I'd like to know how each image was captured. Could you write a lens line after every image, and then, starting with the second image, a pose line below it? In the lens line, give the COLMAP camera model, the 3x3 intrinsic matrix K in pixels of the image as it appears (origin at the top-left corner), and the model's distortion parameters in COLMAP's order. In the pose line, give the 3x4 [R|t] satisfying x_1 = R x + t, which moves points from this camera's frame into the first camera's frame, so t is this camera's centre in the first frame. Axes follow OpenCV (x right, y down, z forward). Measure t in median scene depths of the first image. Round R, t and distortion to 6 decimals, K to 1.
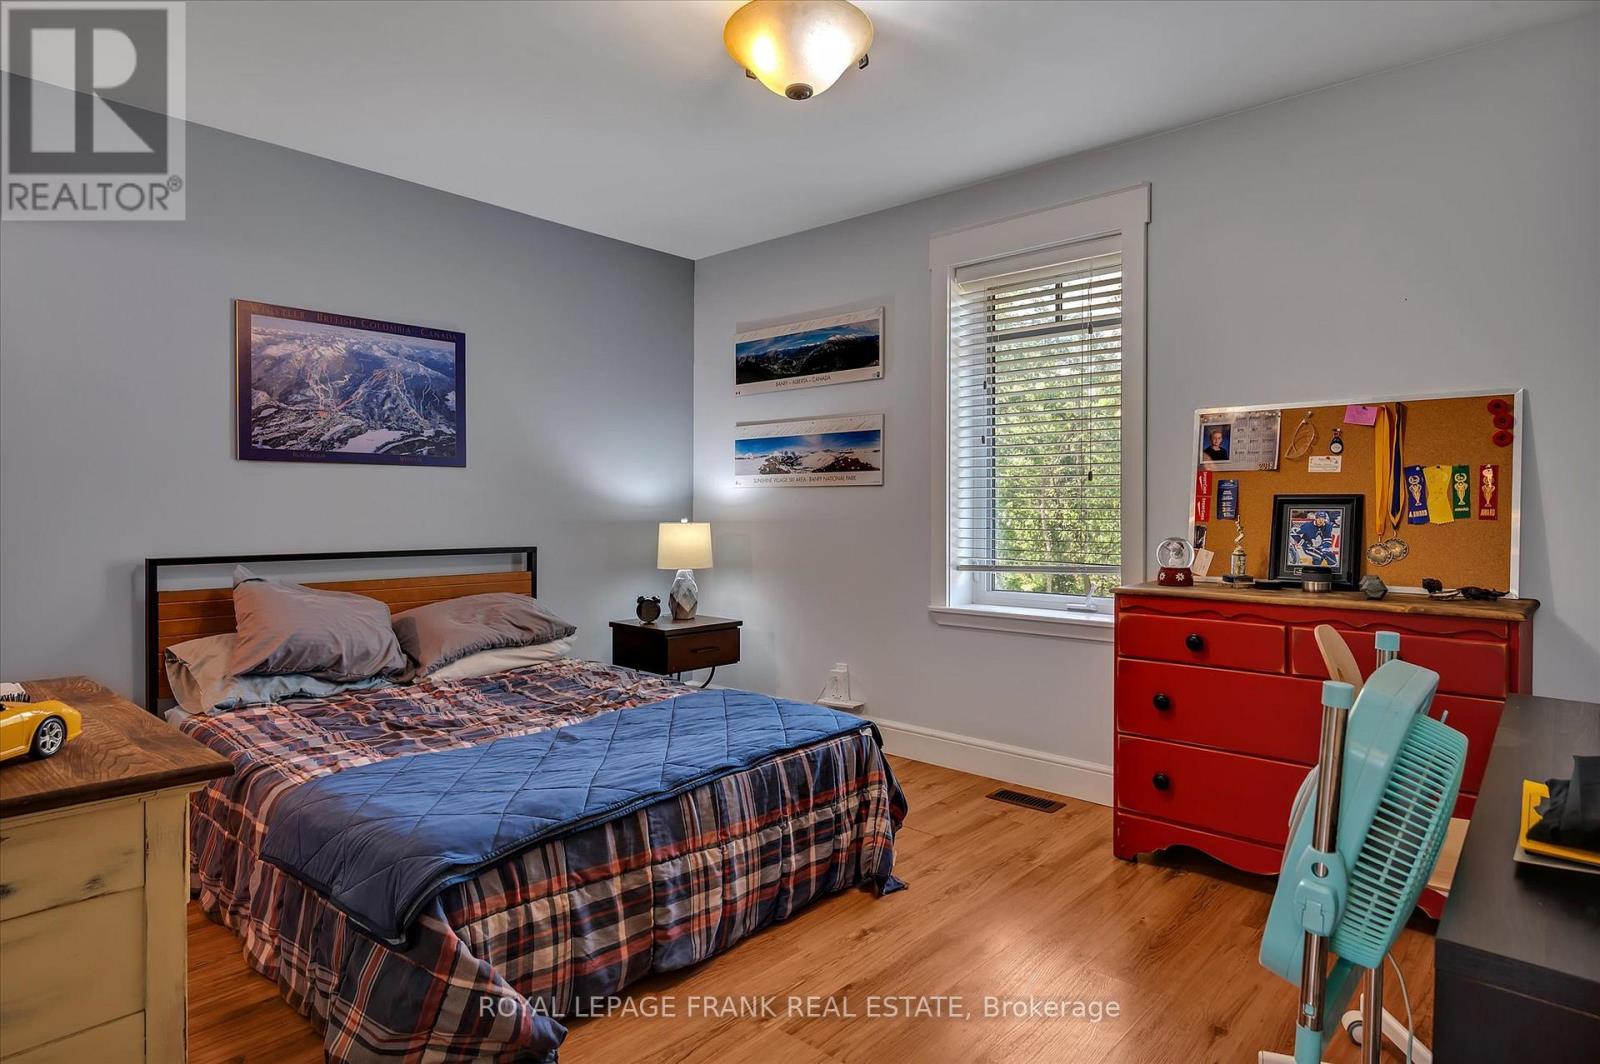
lens RADIAL K [[902.3, 0, 800.7], [0, 902.3, 527.9], [0, 0, 1]] dist [0.007371, -0.000799]
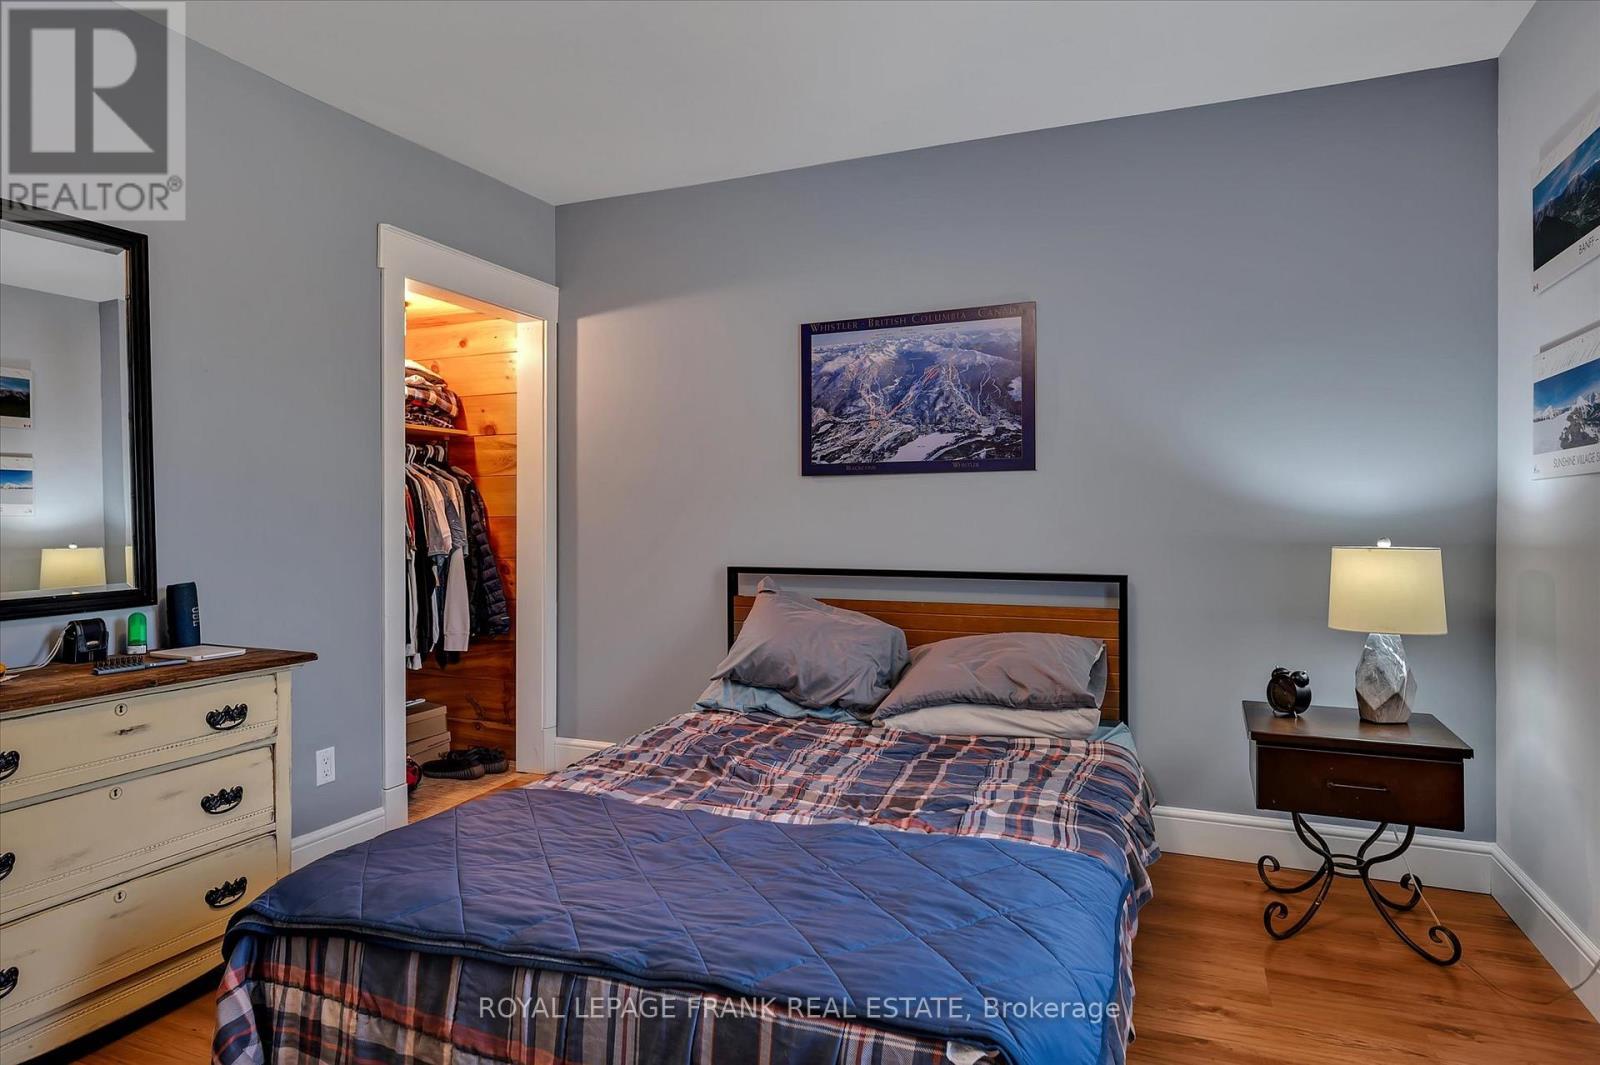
lens RADIAL K [[902.3, 0, 802.5], [0, 902.3, 528.2], [0, 0, 1]] dist [0.007371, -0.000799]
pose [[0.340900, 0.007929, -0.940066, 0.337783], [-0.016856, 0.999855, 0.002320, -0.016087], [0.939948, 0.015055, 0.340984, 0.595377]]
